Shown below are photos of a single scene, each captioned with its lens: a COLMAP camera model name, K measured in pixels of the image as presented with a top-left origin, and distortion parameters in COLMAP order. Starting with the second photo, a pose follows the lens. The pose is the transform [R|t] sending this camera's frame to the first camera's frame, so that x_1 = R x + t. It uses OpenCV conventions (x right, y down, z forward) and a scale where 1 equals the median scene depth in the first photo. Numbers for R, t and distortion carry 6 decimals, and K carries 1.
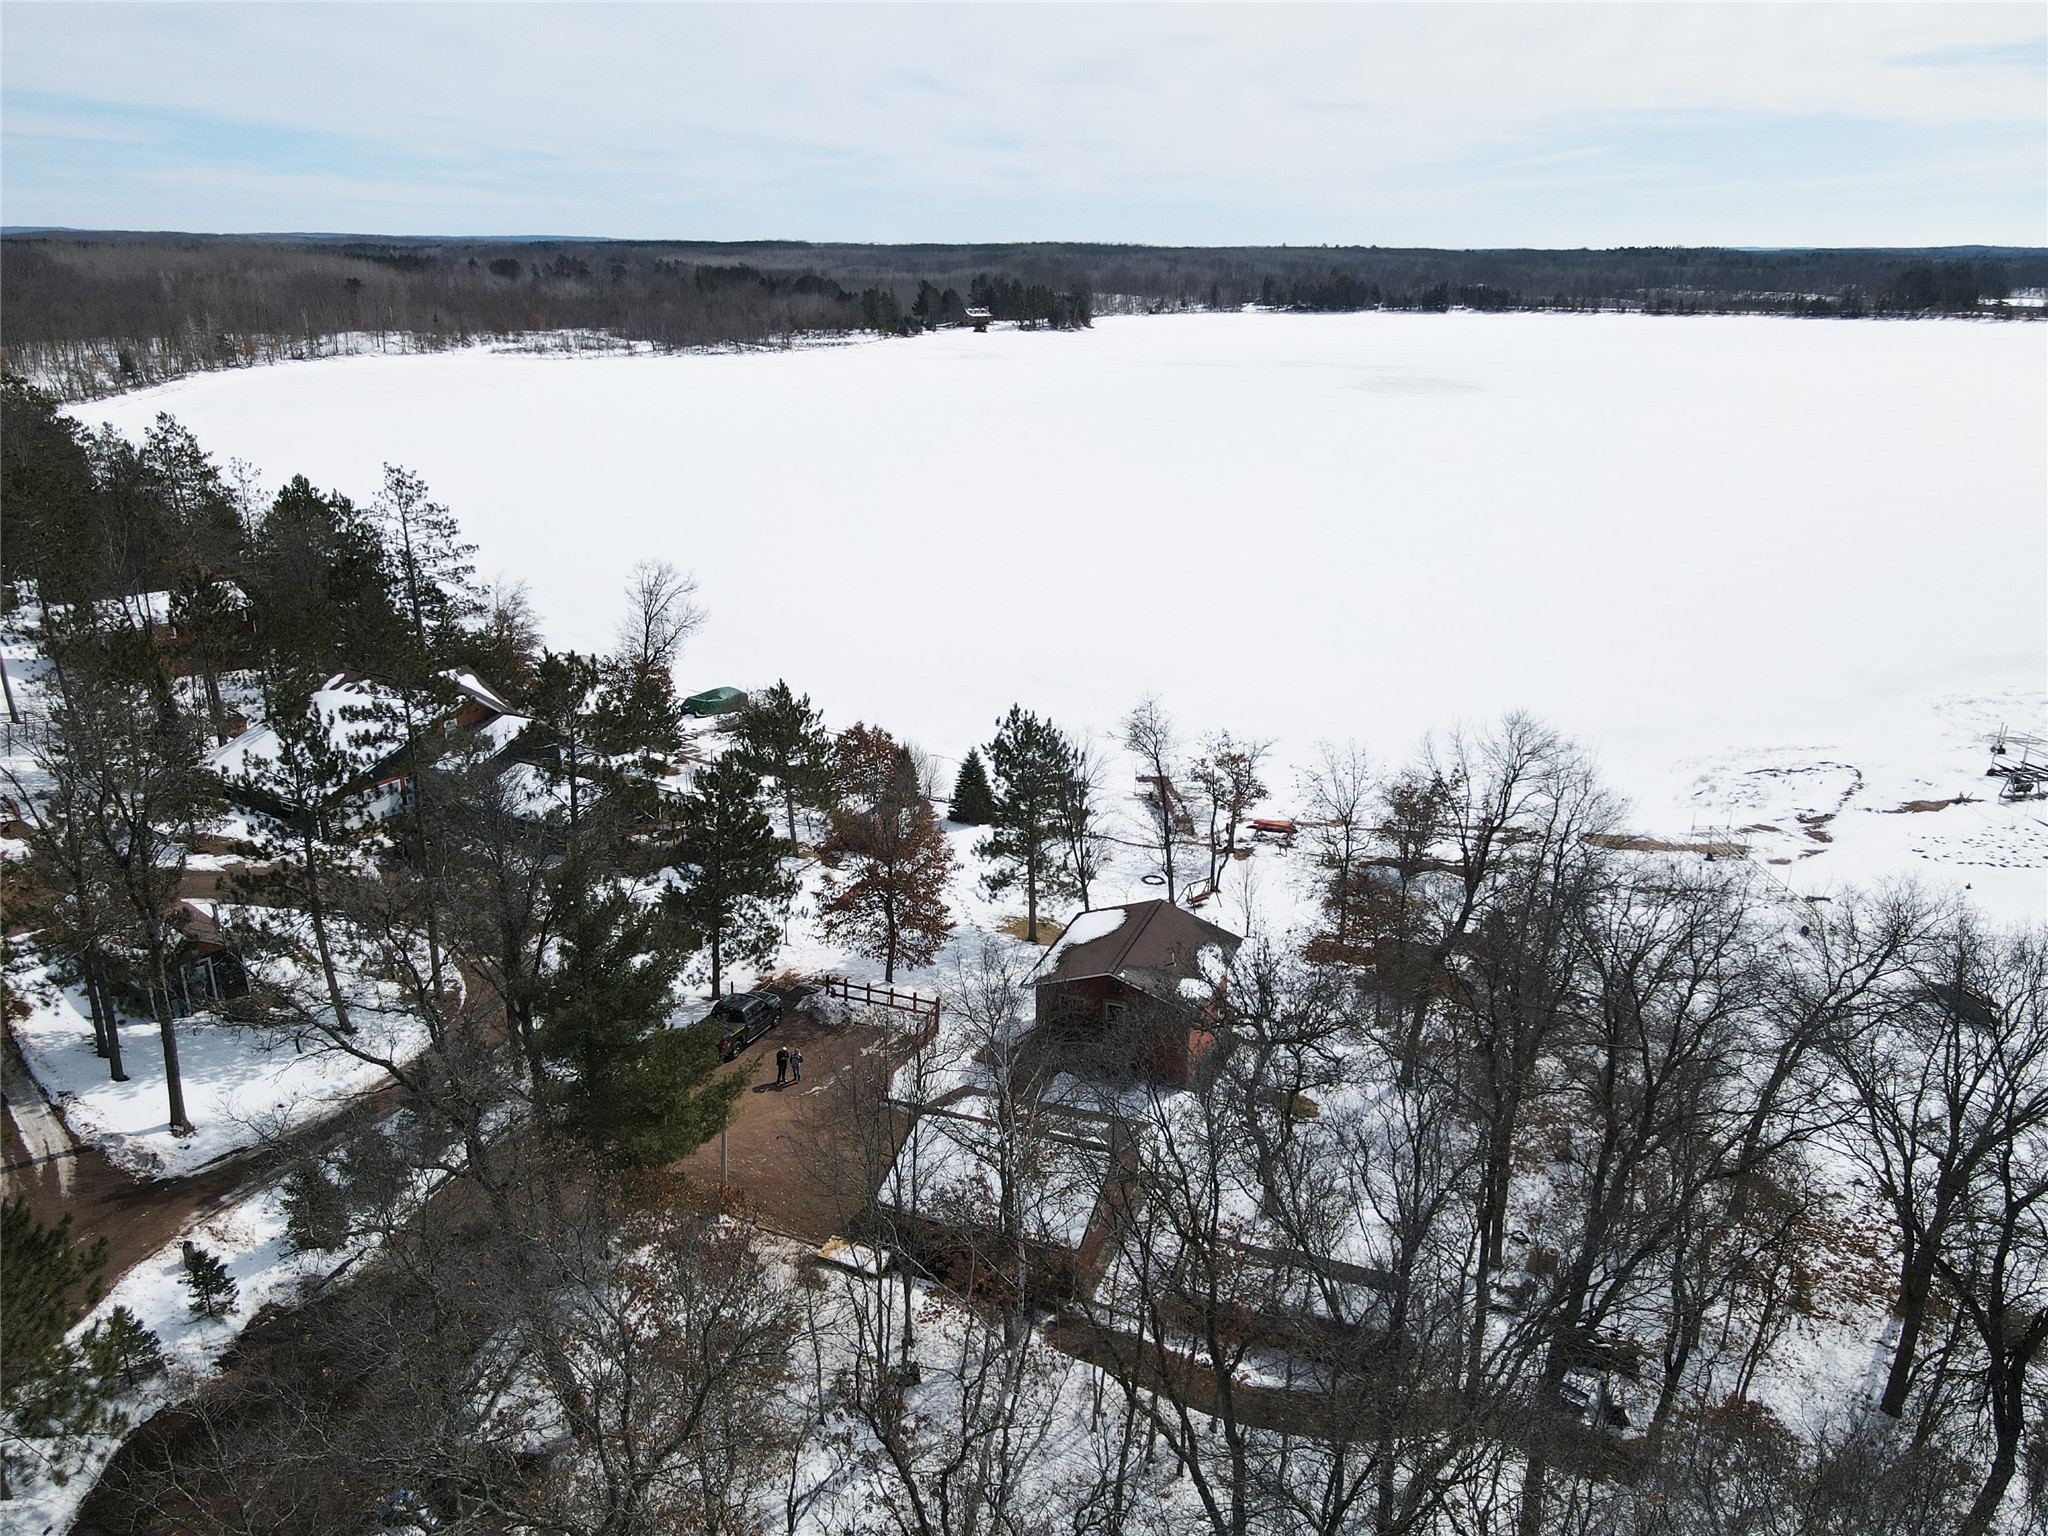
lens RADIAL K [[1525.3, 0, 1035.9], [0, 1525.3, 769.3], [0, 0, 1]] dist [0.005026, 0.026250]
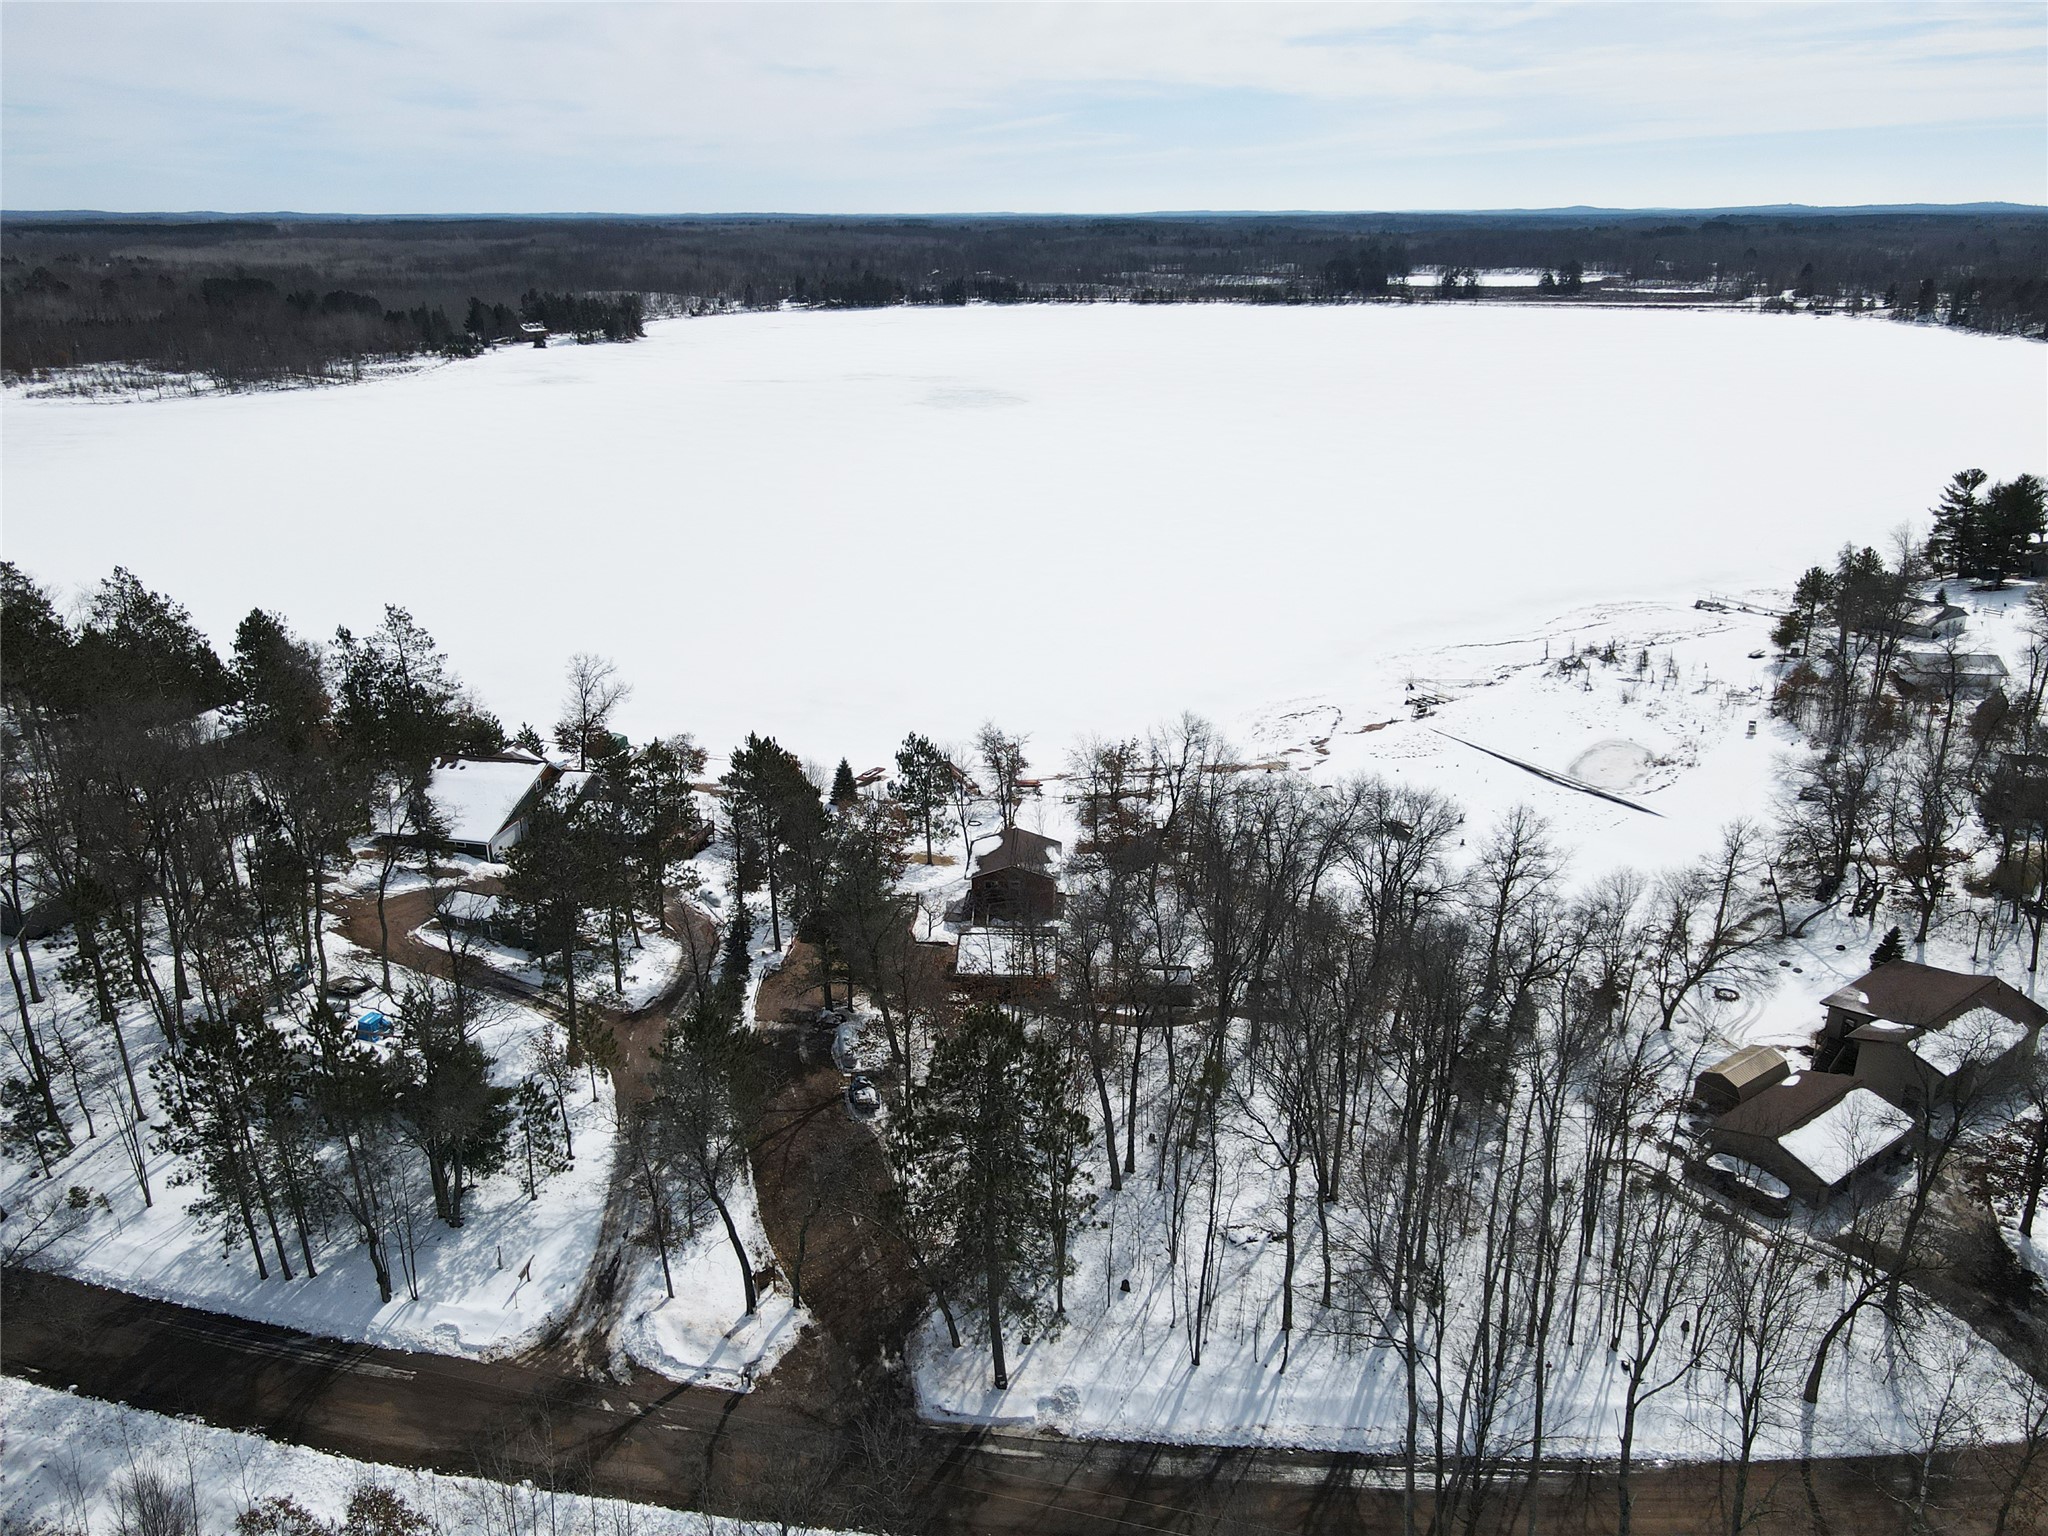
lens RADIAL K [[1525.3, 0, 1022.8], [0, 1525.3, 764.6], [0, 0, 1]] dist [0.005026, 0.026250]
pose [[0.953340, -0.117018, 0.278298, -0.049514], [0.111403, 0.993124, 0.035965, -0.006901], [-0.280593, -0.003284, 0.959821, -0.094703]]
